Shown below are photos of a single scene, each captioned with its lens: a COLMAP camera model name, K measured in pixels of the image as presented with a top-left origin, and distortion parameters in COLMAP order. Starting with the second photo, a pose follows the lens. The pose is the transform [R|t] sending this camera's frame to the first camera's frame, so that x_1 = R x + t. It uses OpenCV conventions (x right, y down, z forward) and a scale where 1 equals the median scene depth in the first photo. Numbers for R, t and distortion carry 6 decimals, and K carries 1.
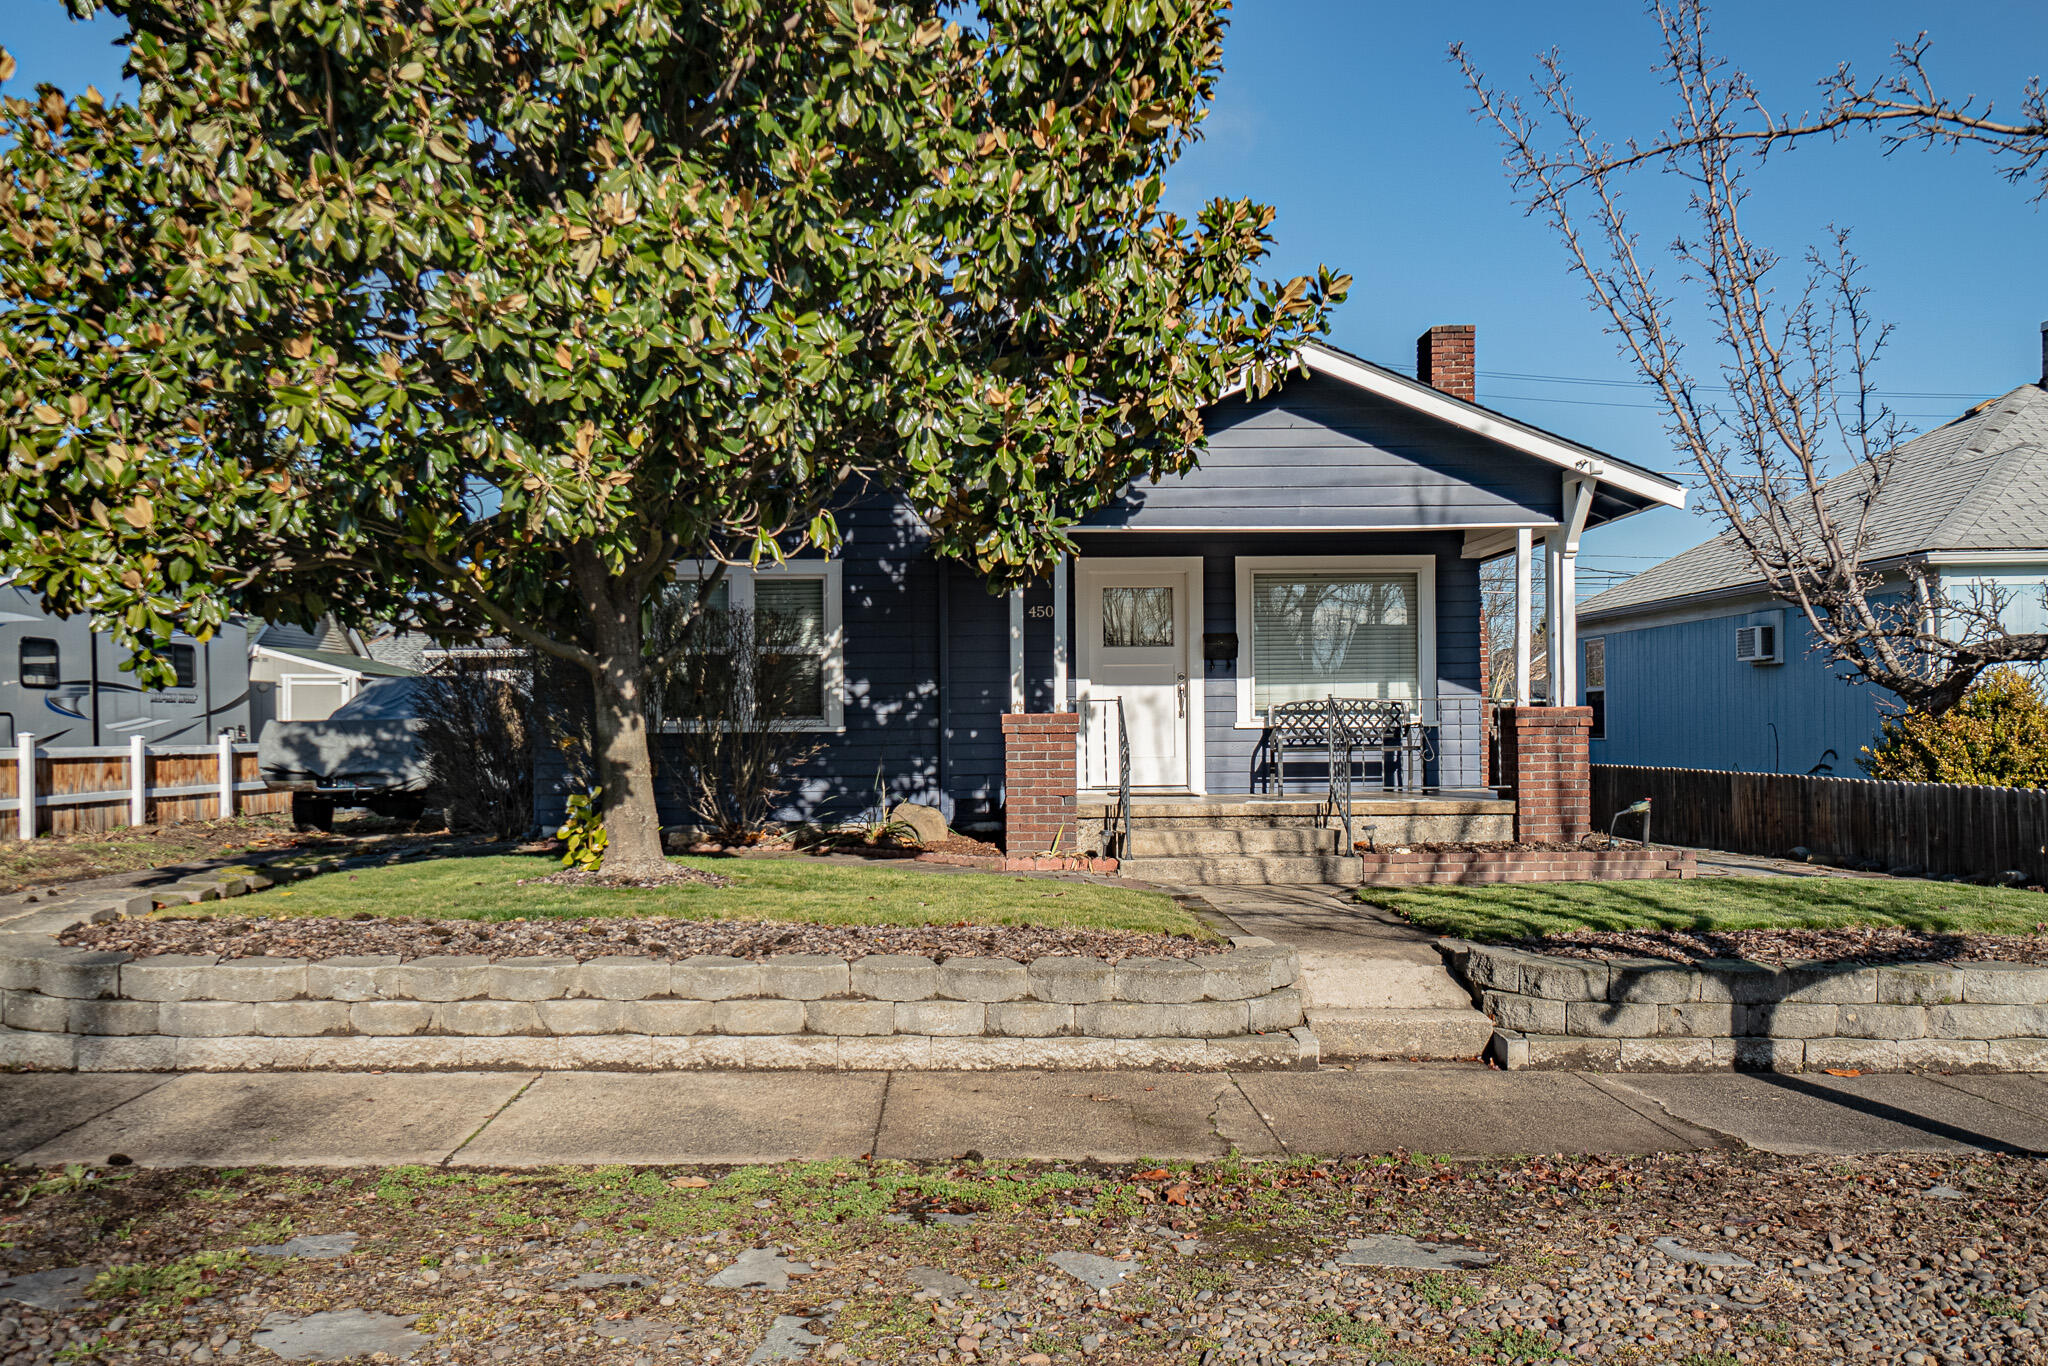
lens RADIAL K [[1602.9, 0, 1023.3], [0, 1602.9, 713.2], [0, 0, 1]] dist [0.000313, 0.050126]
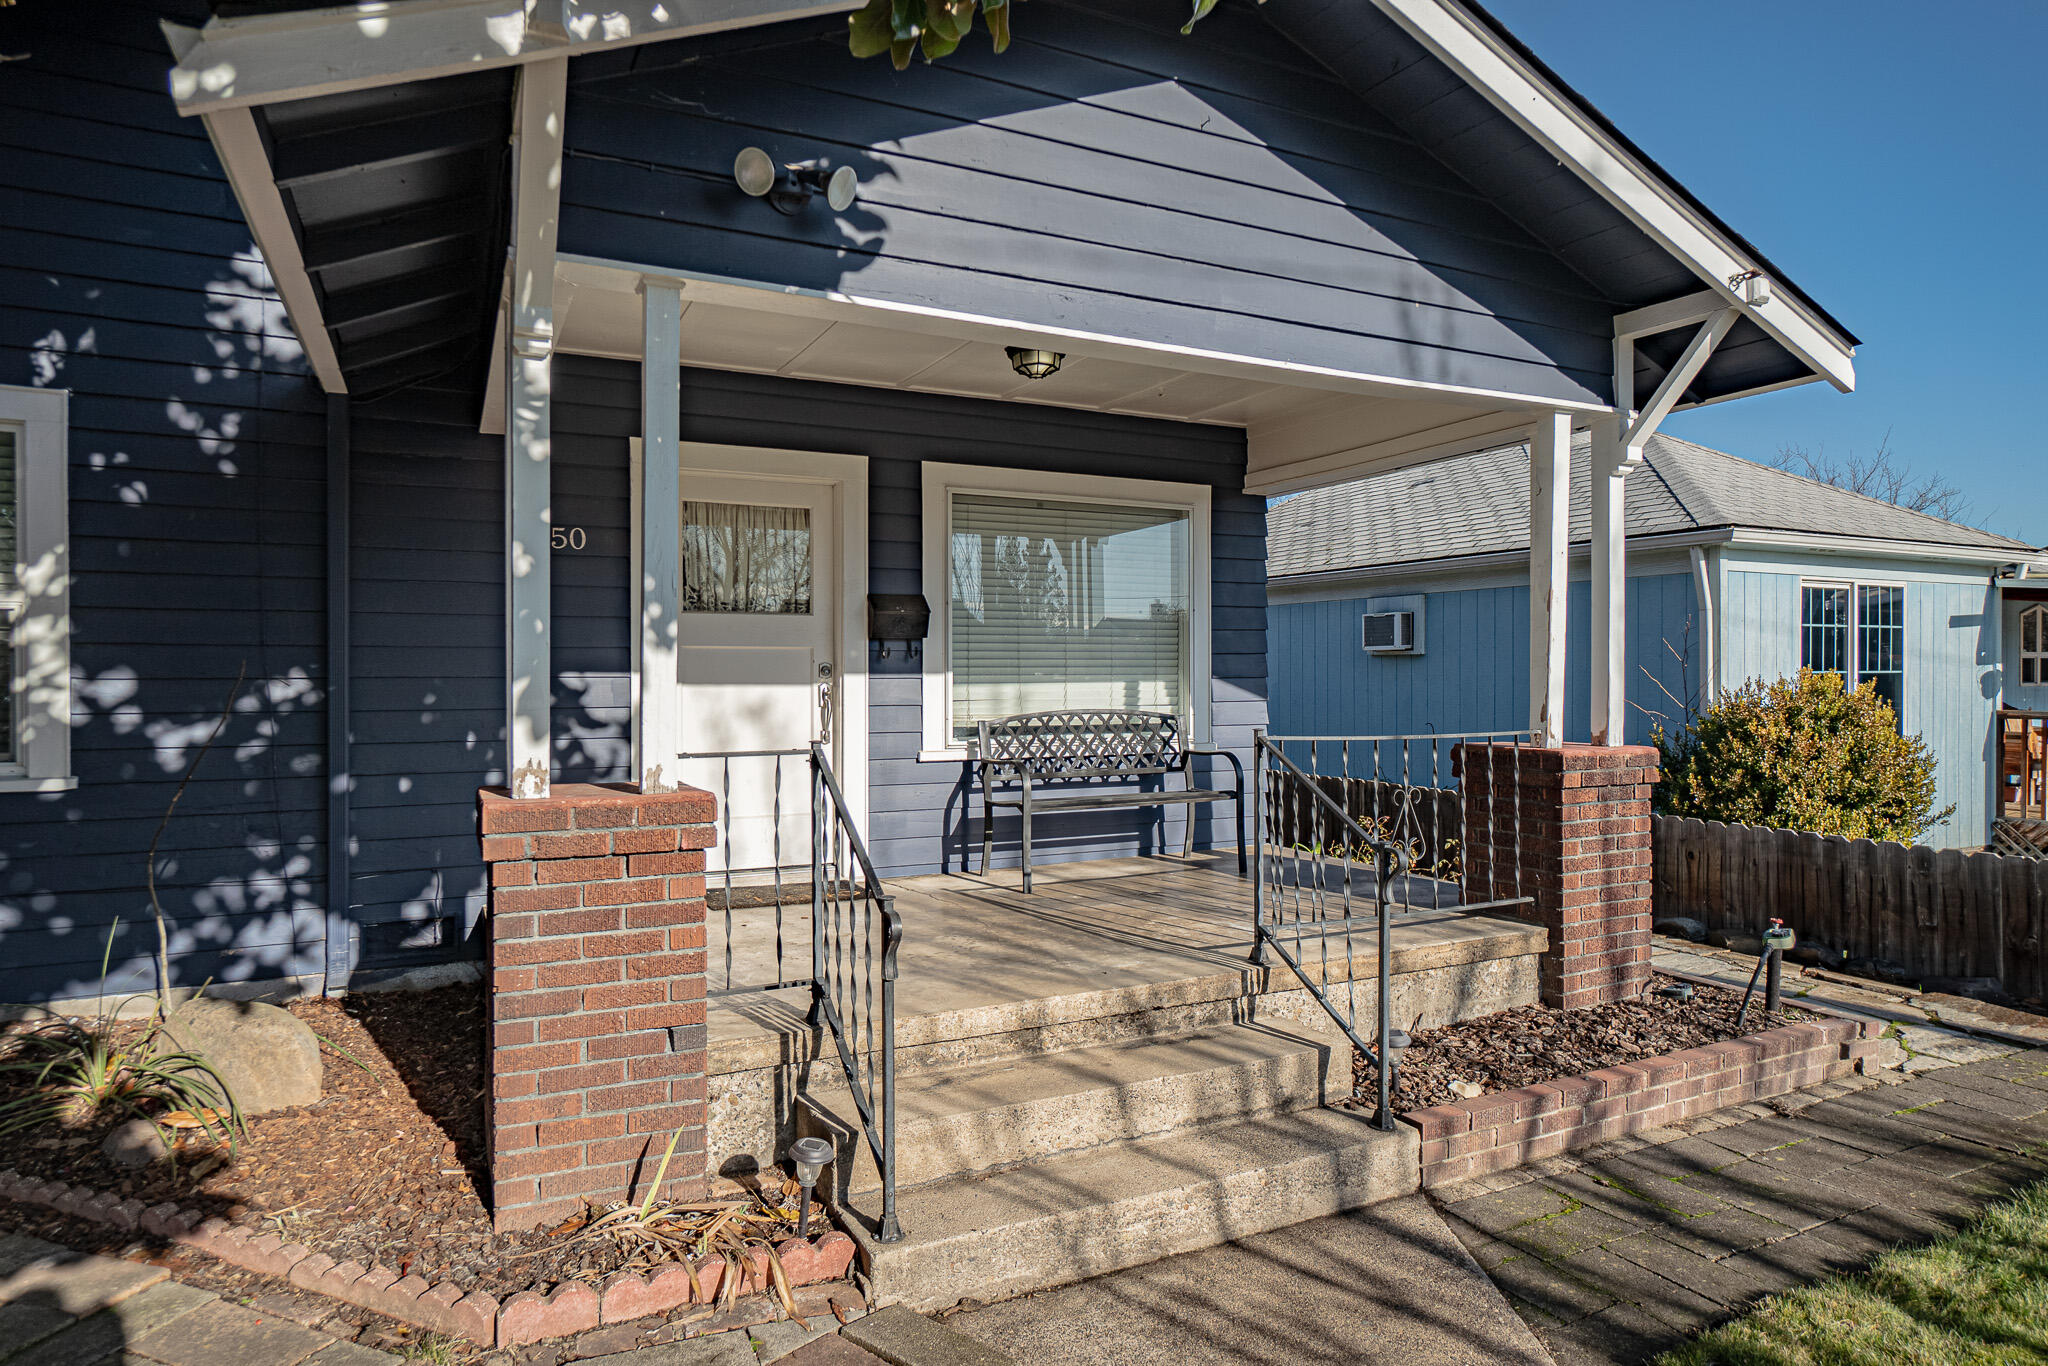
lens RADIAL K [[1272.9, 0, 1056.3], [0, 1272.9, 690.5], [0, 0, 1]] dist [0.002010, -0.000407]
pose [[0.909392, 0.005685, 0.415901, -0.011961], [-0.011444, 0.999870, 0.011355, -0.021946], [-0.415782, -0.015085, 0.909339, 0.577226]]
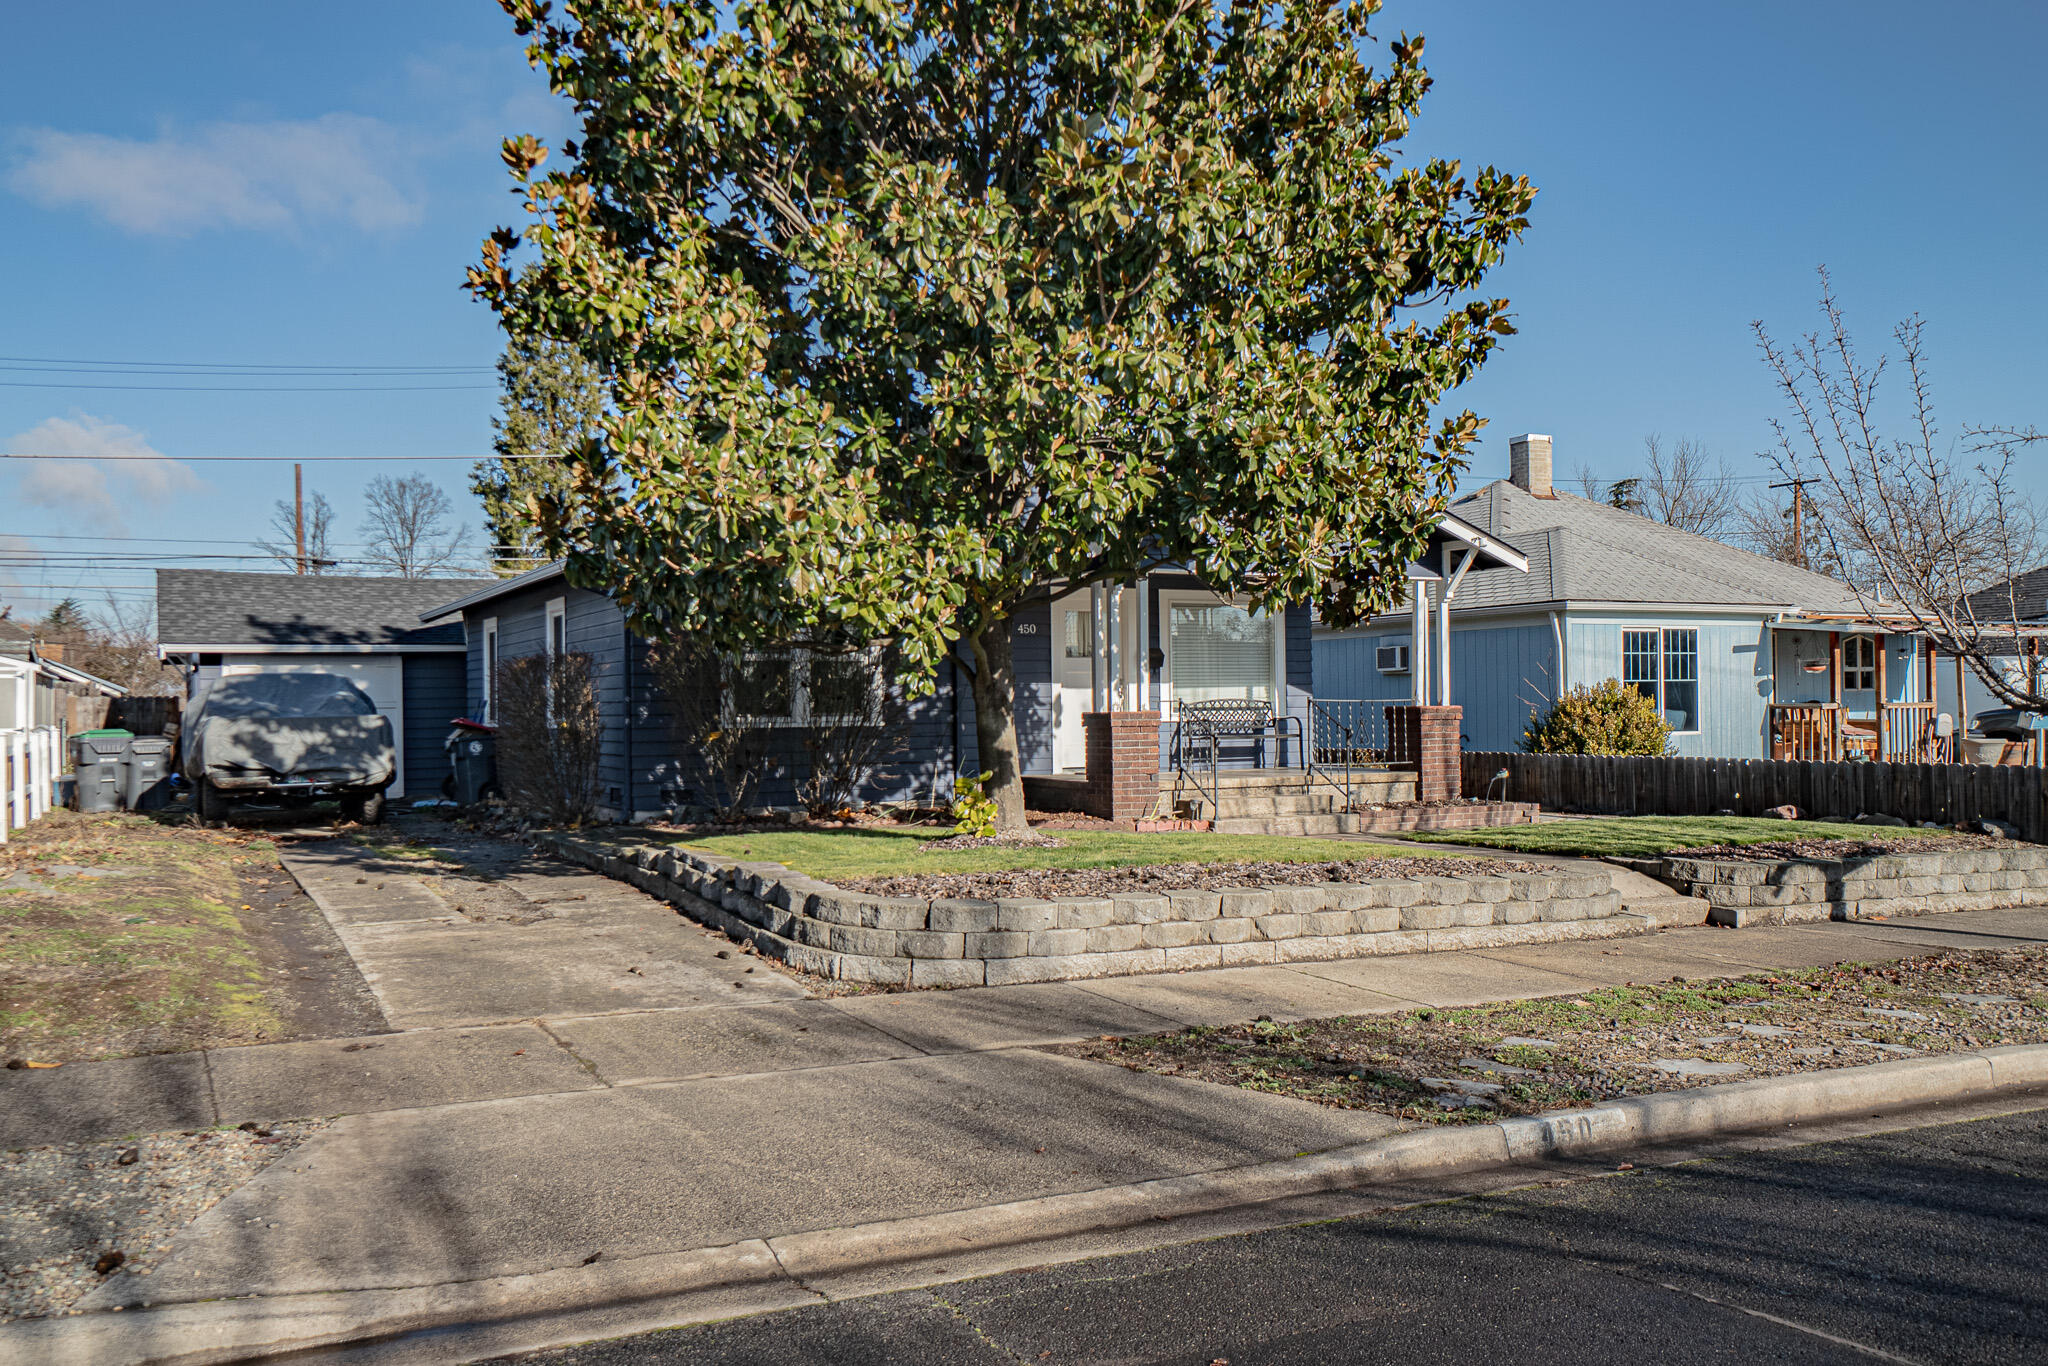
lens RADIAL K [[1460.8, 0, 1024.0], [0, 1460.8, 683.0], [0, 0, 1]] dist [0.006075, 0.002005]
pose [[0.923313, 0.005929, 0.384002, -0.430076], [0.000236, 0.999872, -0.016003, -0.003202], [-0.384048, 0.014867, 0.923193, -0.052382]]
